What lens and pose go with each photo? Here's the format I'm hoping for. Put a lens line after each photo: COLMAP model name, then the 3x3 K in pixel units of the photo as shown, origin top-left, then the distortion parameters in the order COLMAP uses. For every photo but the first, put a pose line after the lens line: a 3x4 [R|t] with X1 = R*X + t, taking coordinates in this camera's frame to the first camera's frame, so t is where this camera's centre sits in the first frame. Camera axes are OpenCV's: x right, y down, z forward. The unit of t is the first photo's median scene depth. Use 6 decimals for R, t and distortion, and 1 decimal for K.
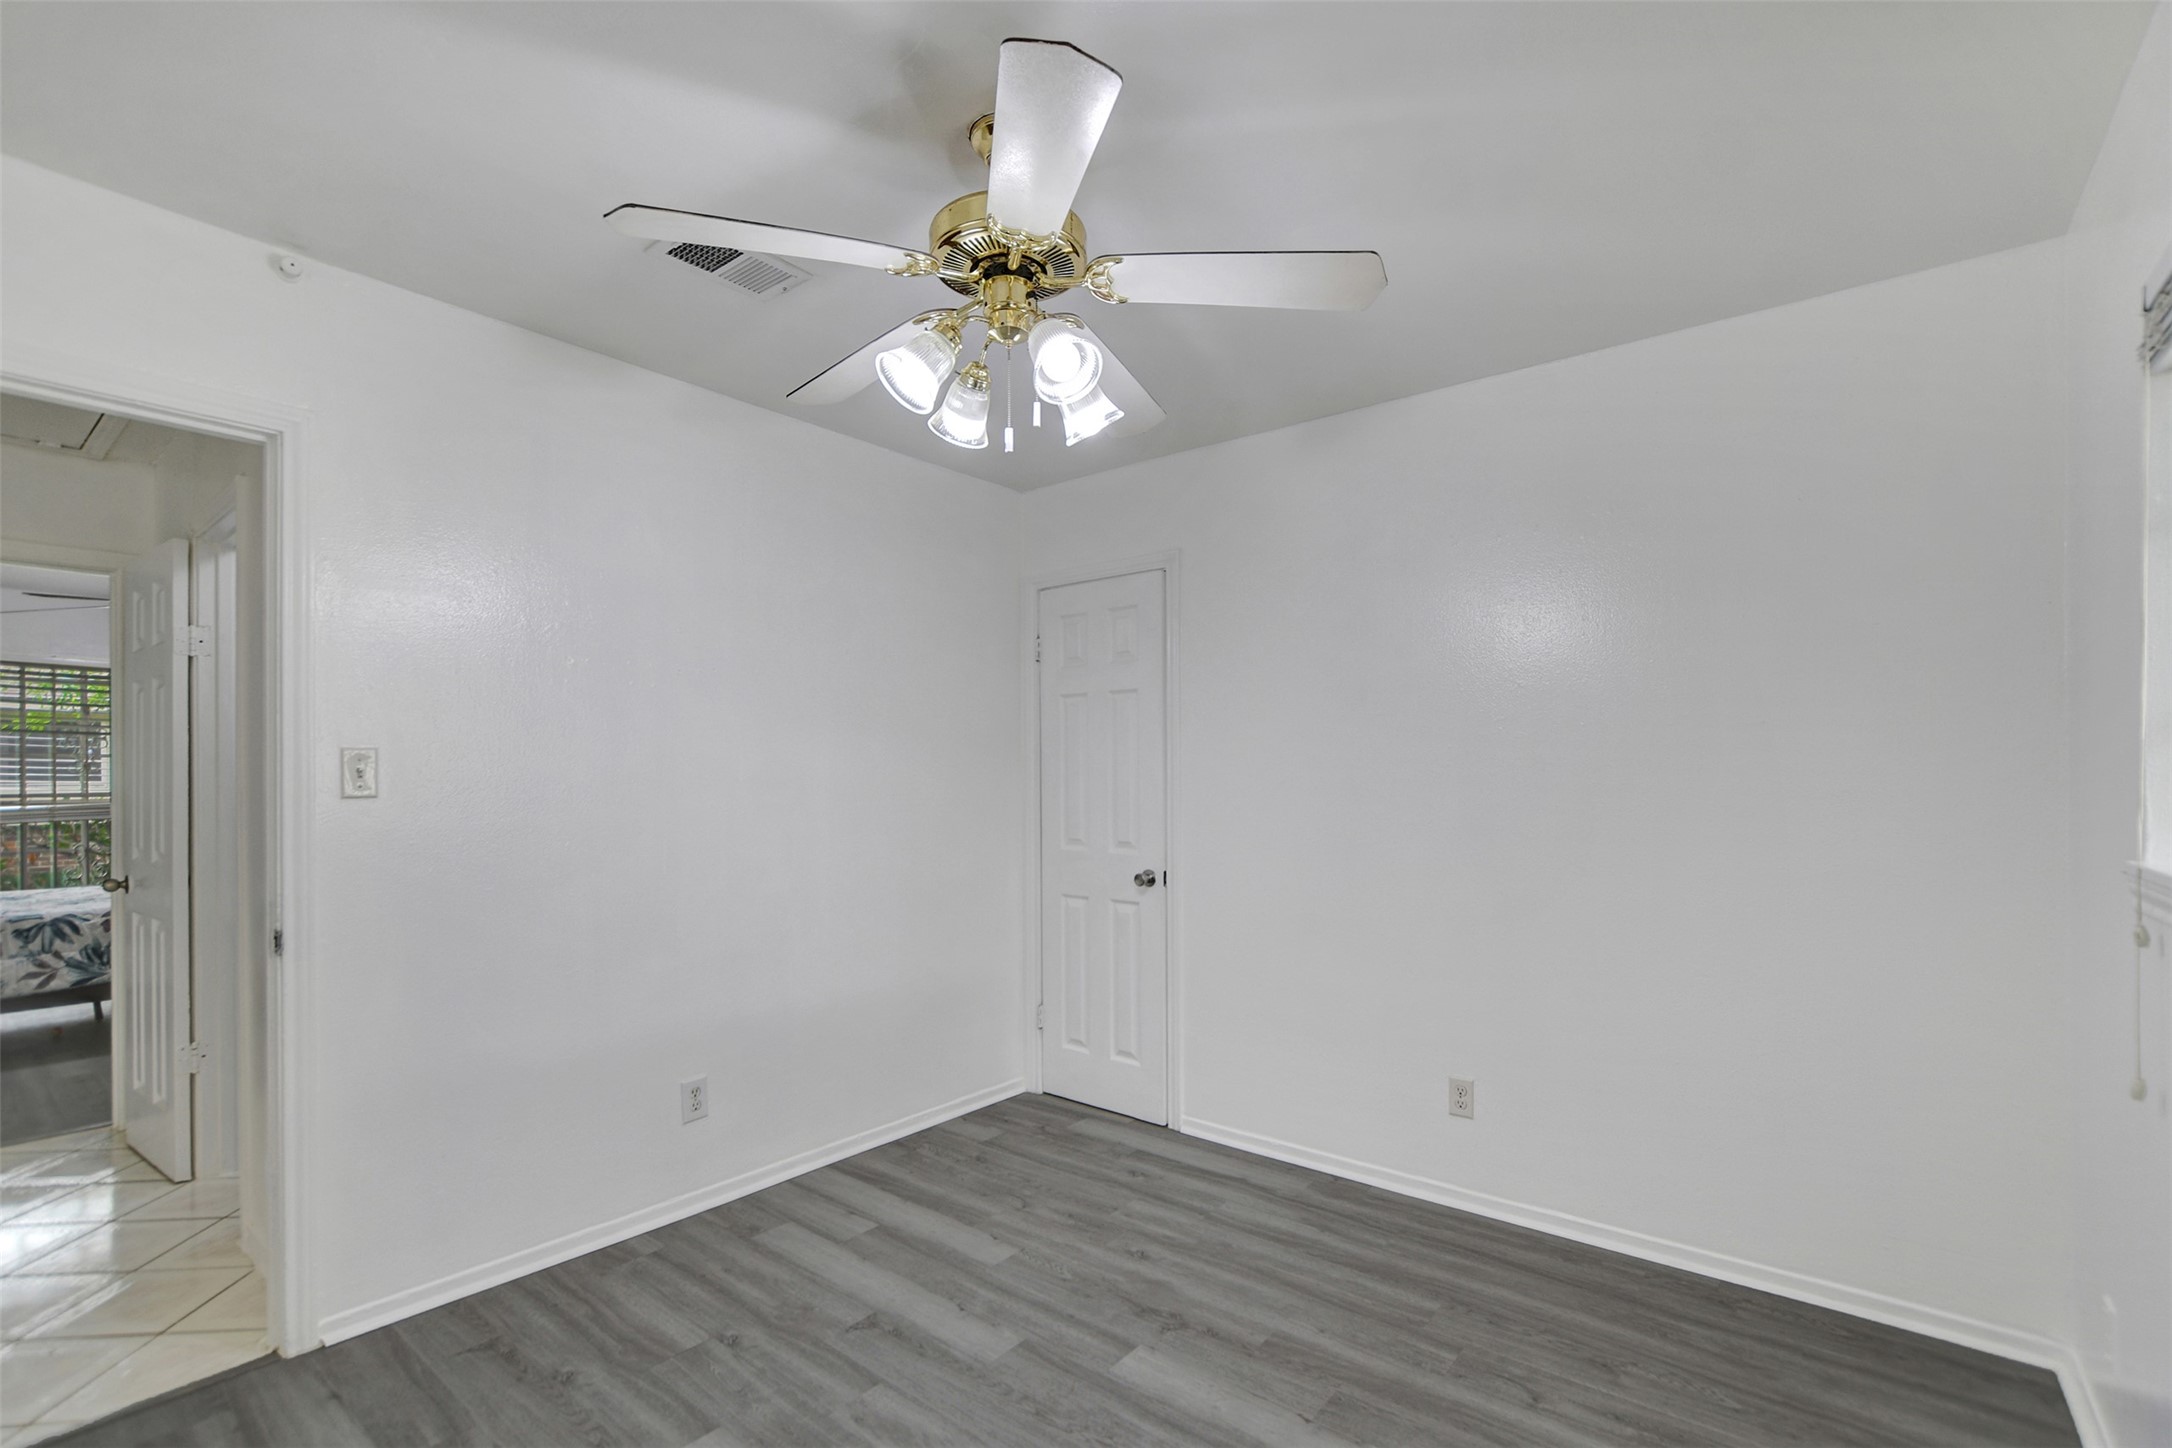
lens RADIAL K [[951.5, 0, 1068.0], [0, 951.5, 777.1], [0, 0, 1]] dist [-0.004299, 0.000578]
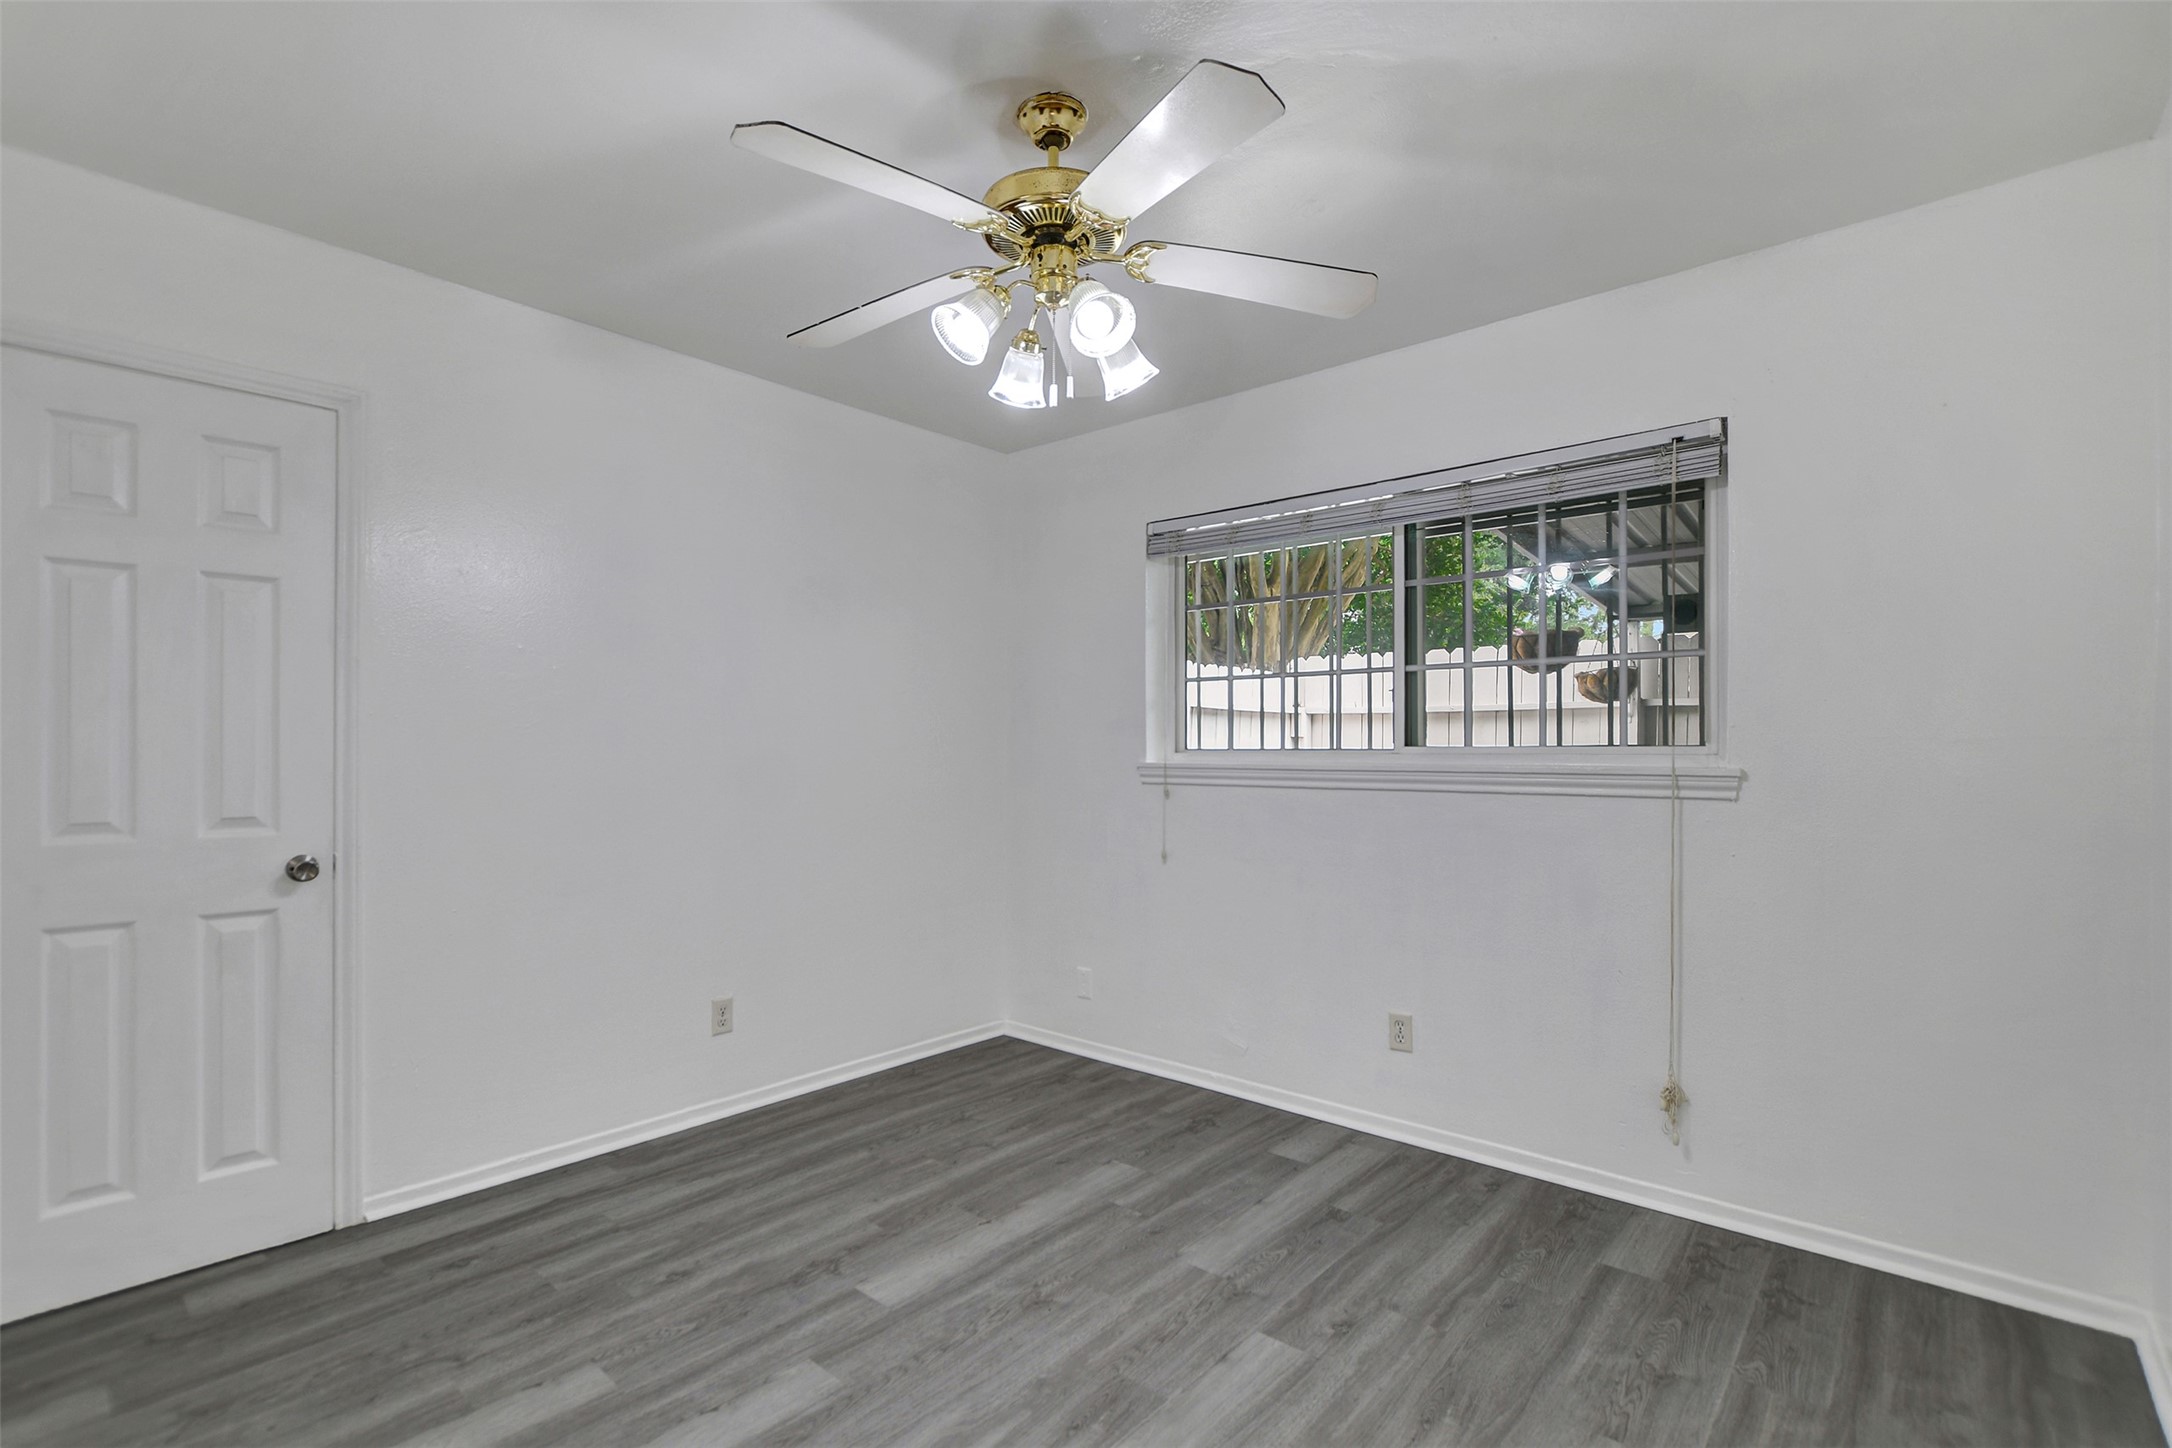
lens RADIAL K [[951.5, 0, 1080.5], [0, 951.5, 743.5], [0, 0, 1]] dist [-0.004299, 0.000578]
pose [[0.056598, 0.009722, 0.998350, -0.731105], [-0.005281, 0.999942, -0.009438, 0.030777], [-0.998383, -0.004738, 0.056646, 0.573343]]
